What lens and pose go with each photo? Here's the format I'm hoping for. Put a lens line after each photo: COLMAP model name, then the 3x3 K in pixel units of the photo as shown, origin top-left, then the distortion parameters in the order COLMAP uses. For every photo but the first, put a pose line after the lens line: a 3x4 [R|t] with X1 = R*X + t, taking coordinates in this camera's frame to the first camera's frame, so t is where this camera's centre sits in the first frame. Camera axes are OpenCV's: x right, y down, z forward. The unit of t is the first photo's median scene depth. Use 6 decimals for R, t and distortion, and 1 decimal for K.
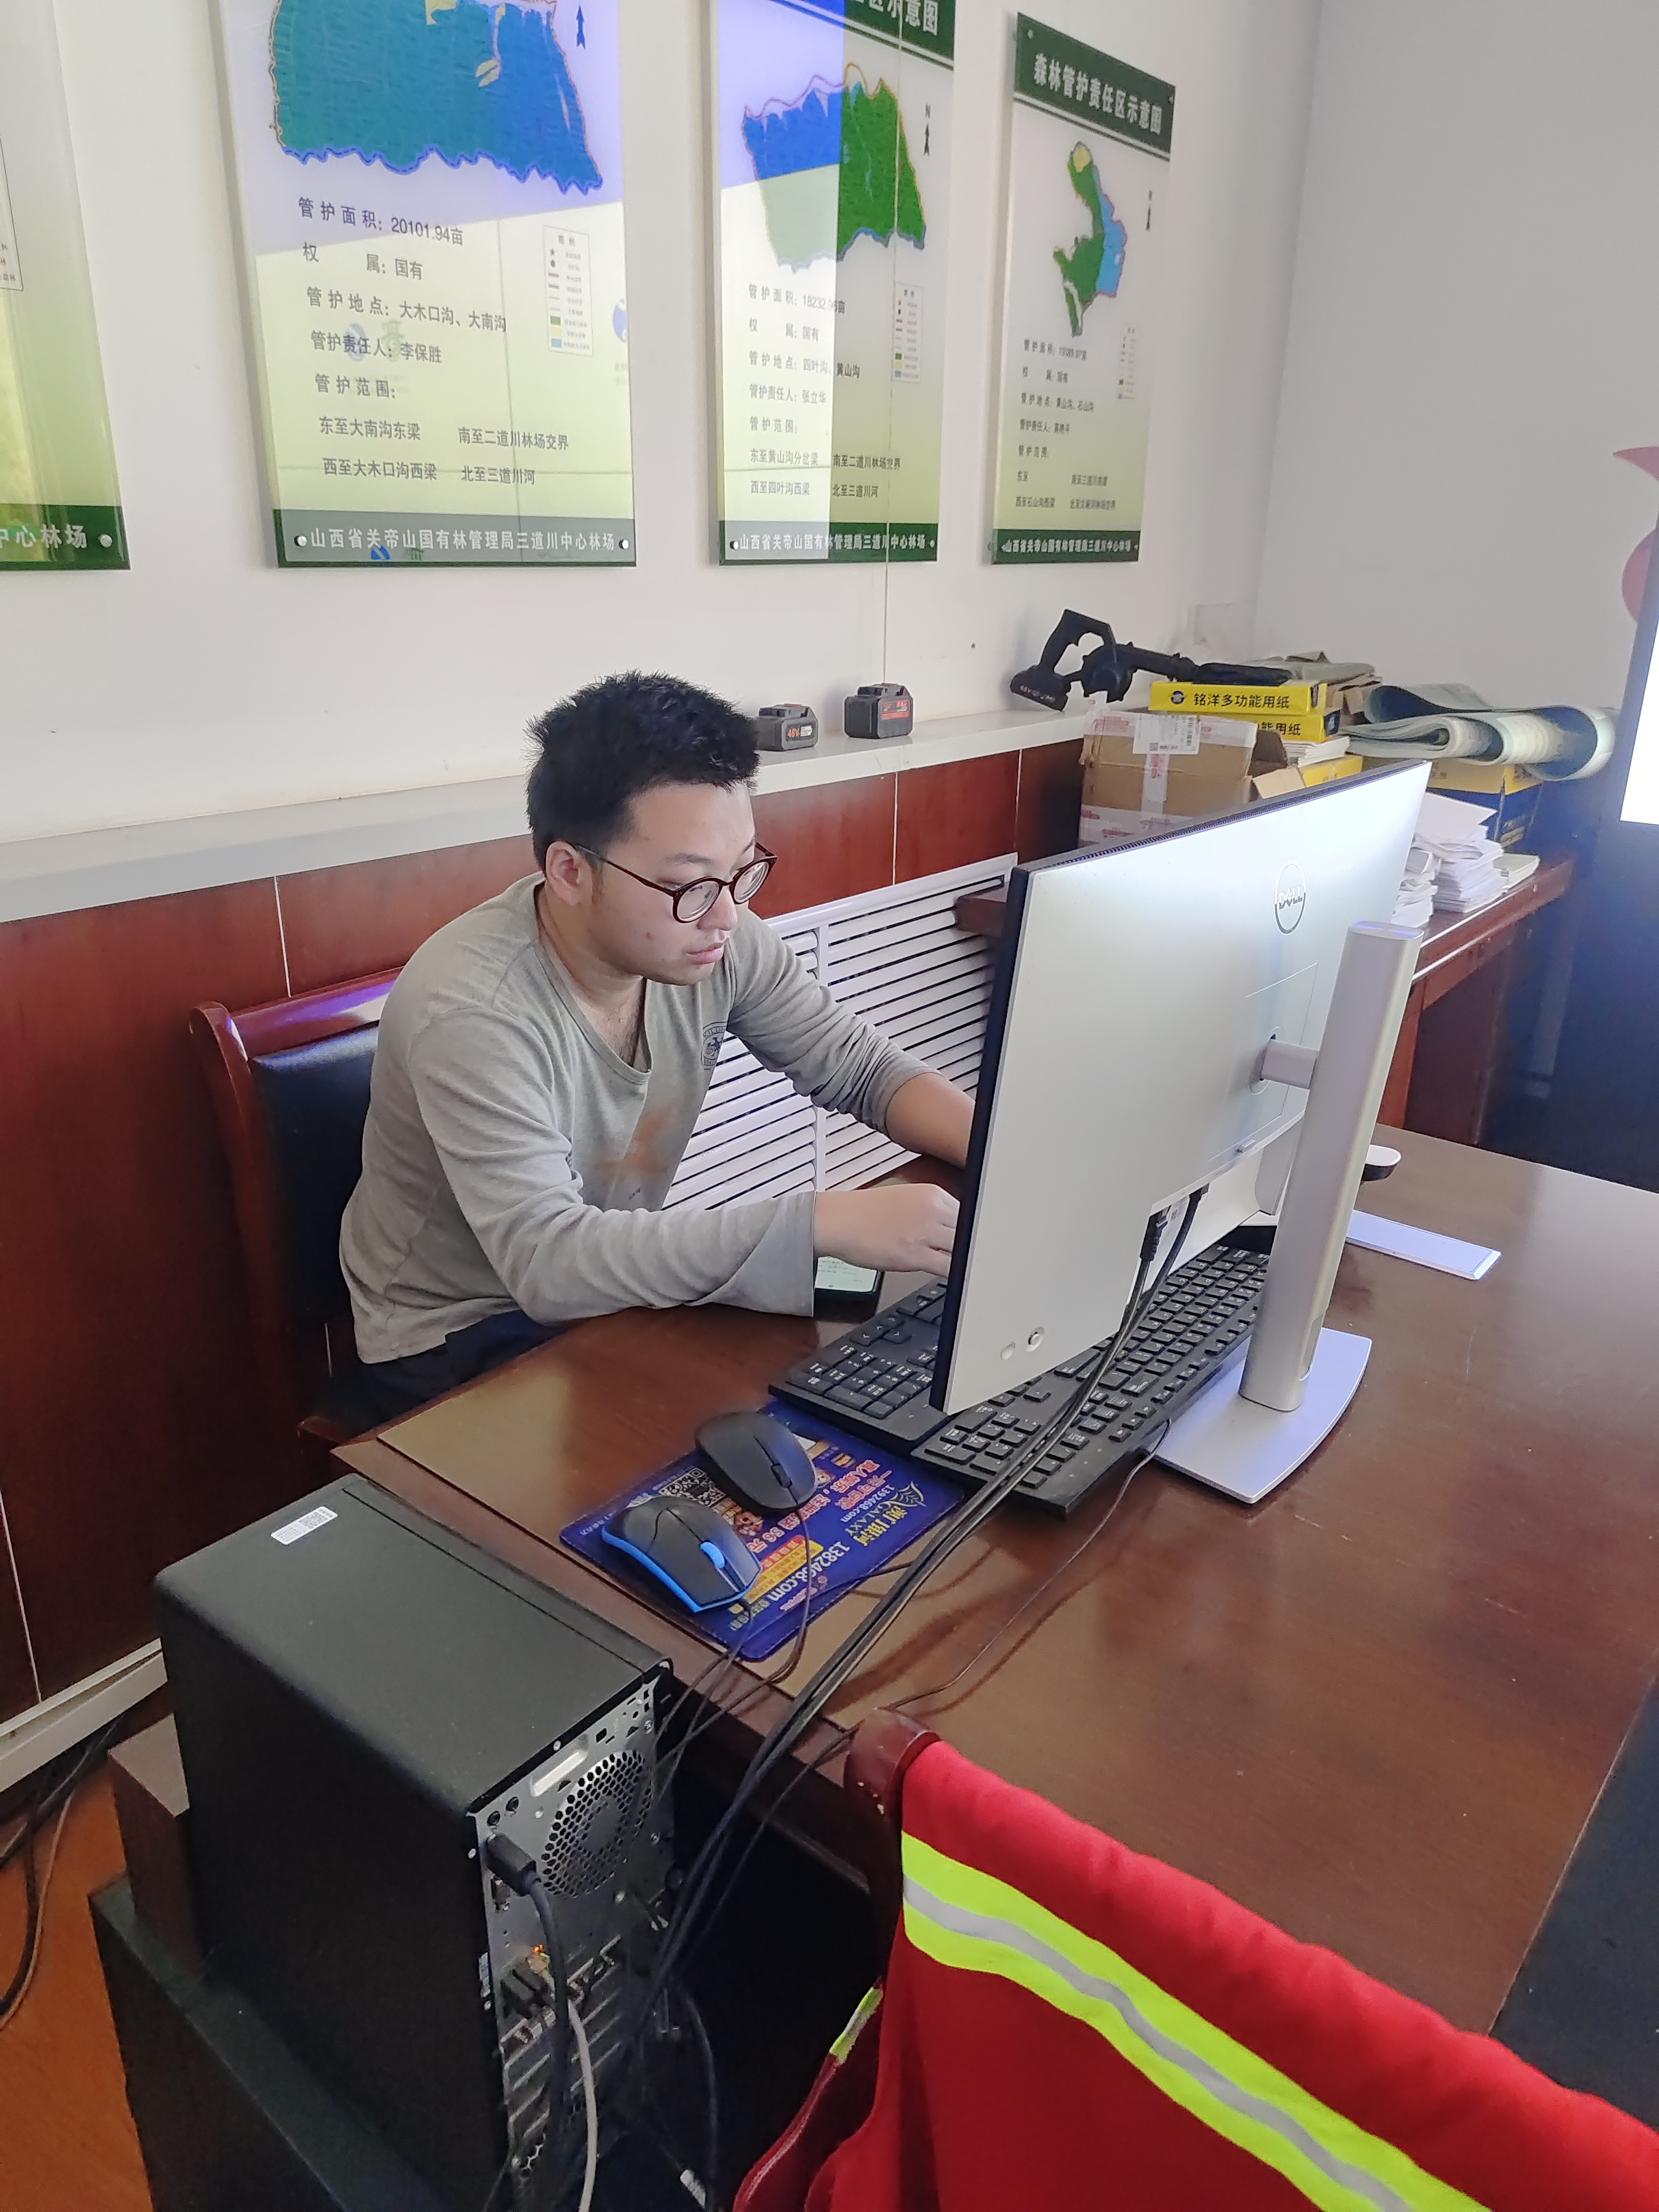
lens RADIAL K [[1568.1, 0, 846.0], [0, 1568.1, 1098.5], [0, 0, 1]] dist [0.048292, -0.055674]
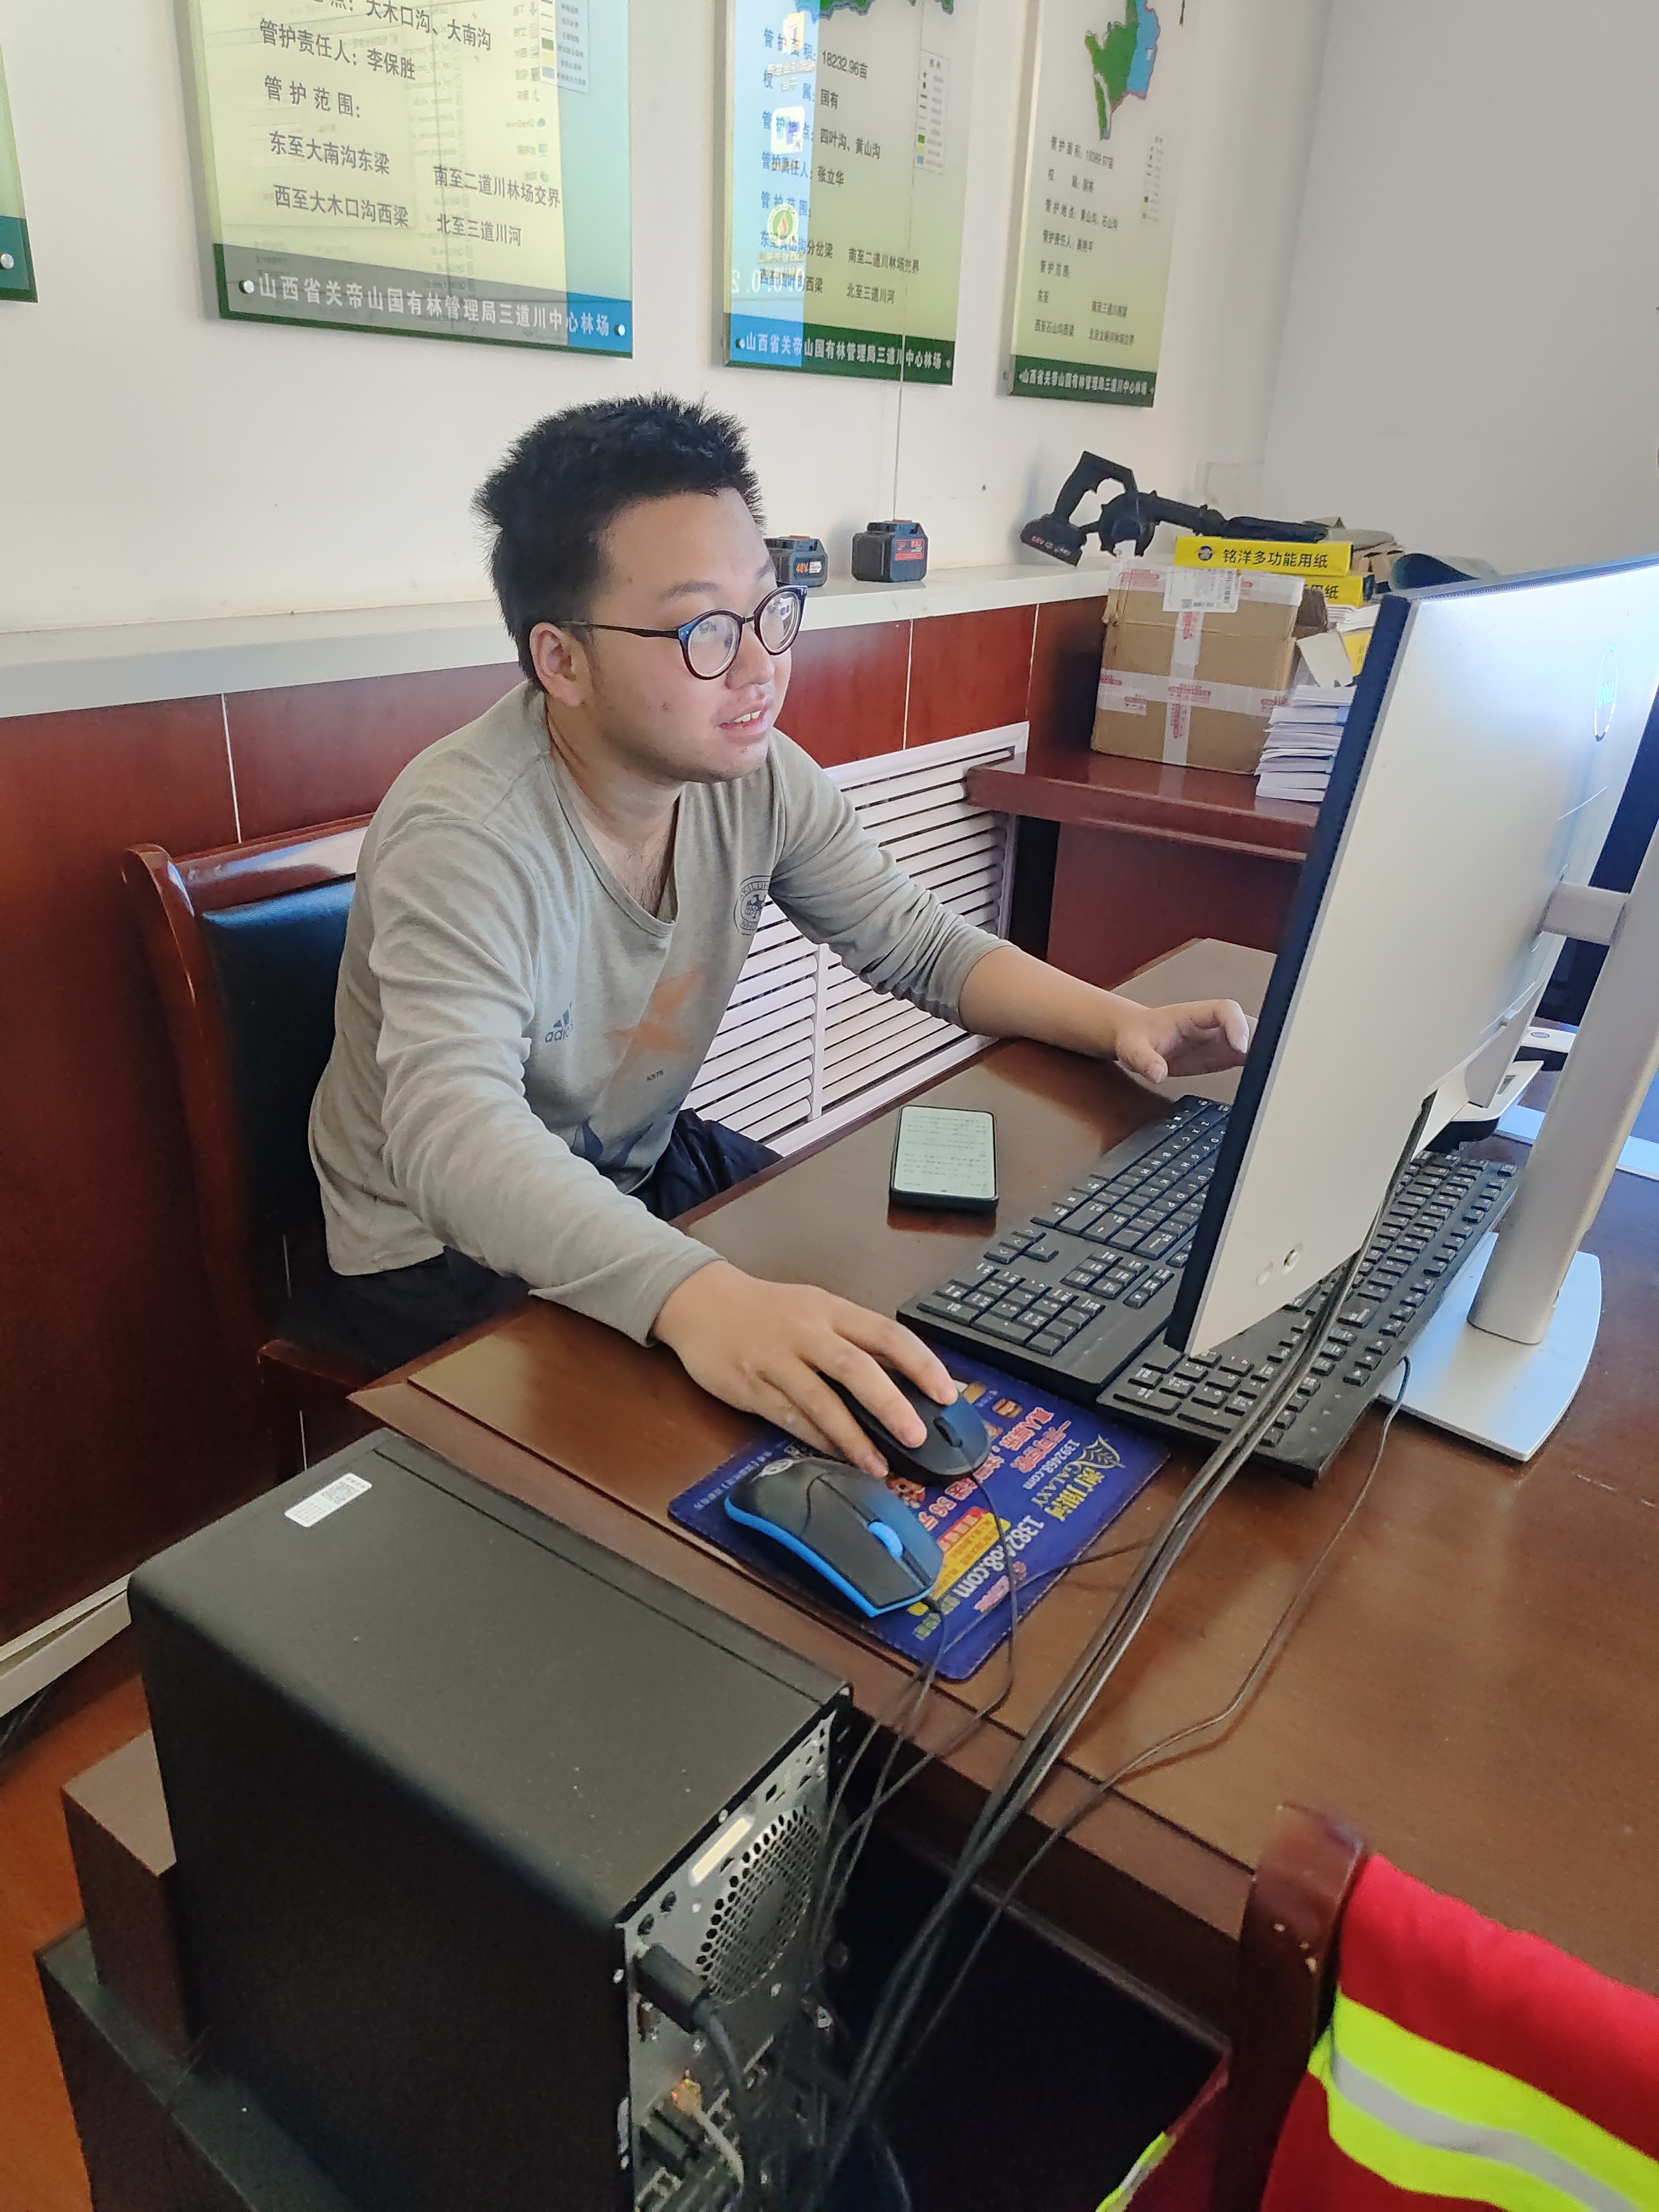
lens RADIAL K [[1568.1, 0, 855.1], [0, 1568.1, 1101.3], [0, 0, 1]] dist [0.048292, -0.055674]
pose [[0.997934, 0.009333, 0.063569, -0.079533], [-0.013116, 0.998150, 0.059364, 0.018293], [-0.062898, -0.060075, 0.996210, 0.136982]]
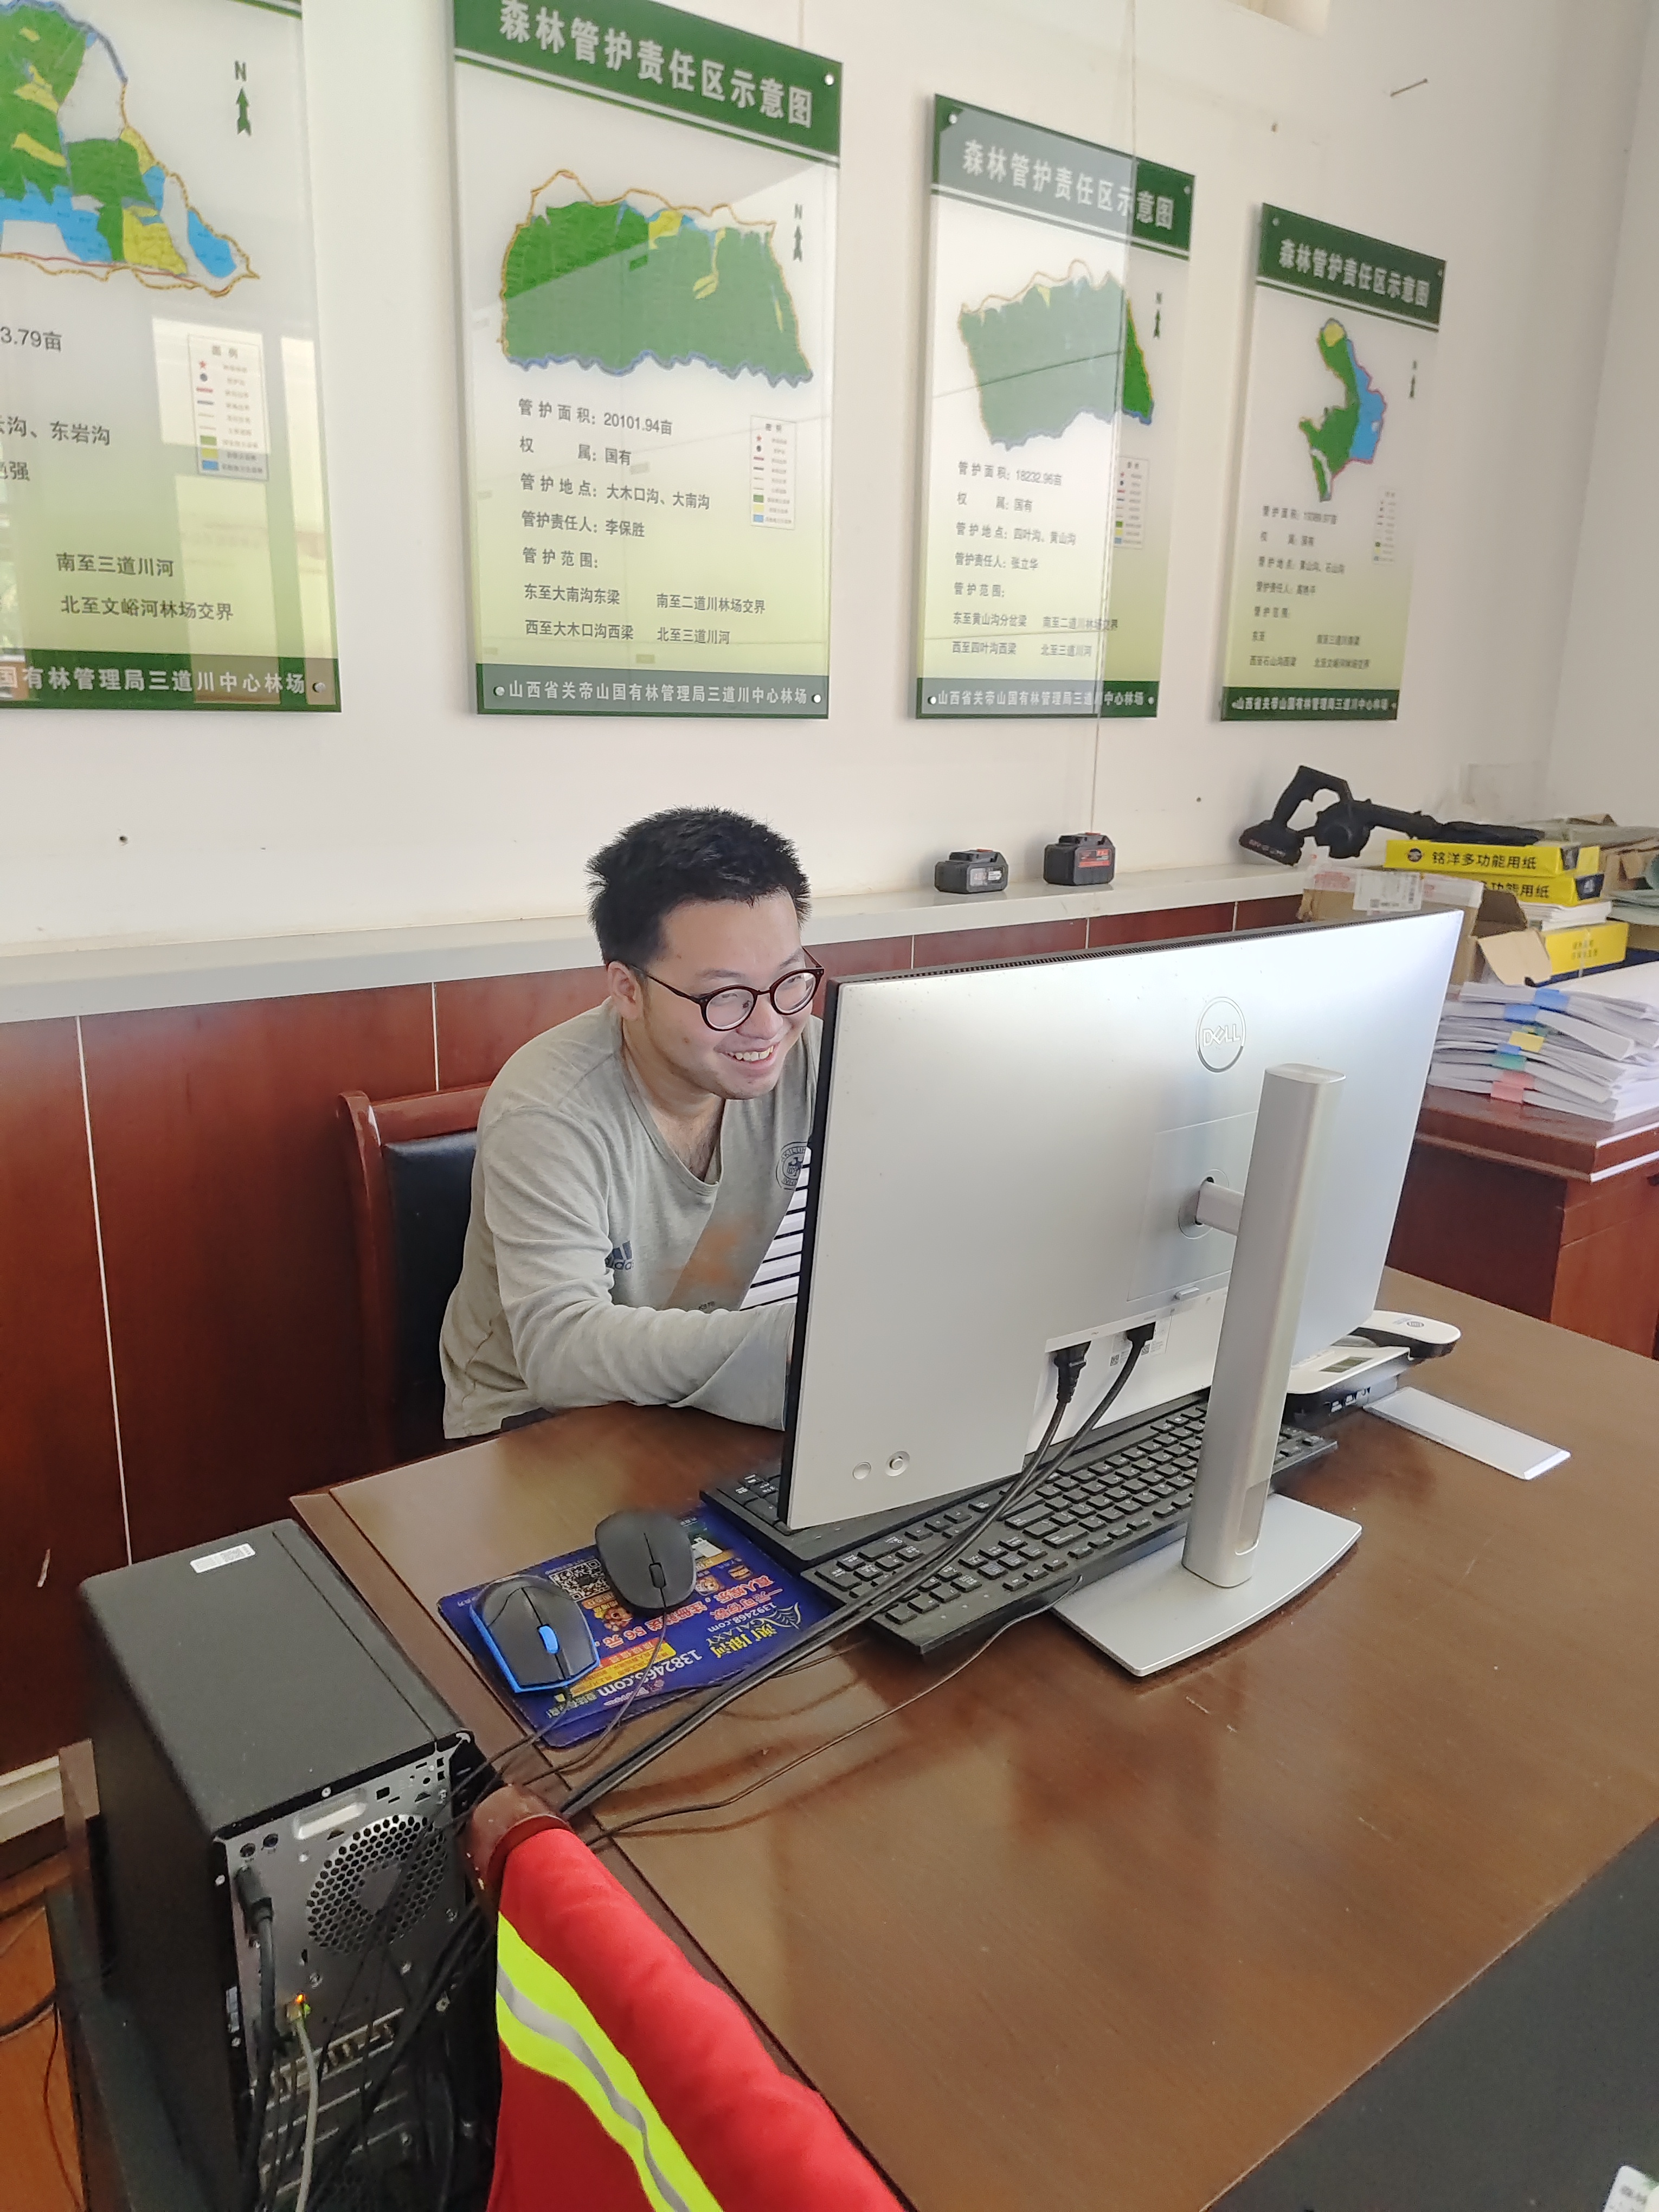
lens RADIAL K [[1568.1, 0, 818.4], [0, 1568.1, 1069.5], [0, 0, 1]] dist [0.048292, -0.055674]
pose [[0.969113, 0.060957, -0.238964, 0.161848], [-0.087703, 0.990814, -0.102934, 0.008473], [0.230494, 0.120713, 0.965557, 0.006996]]
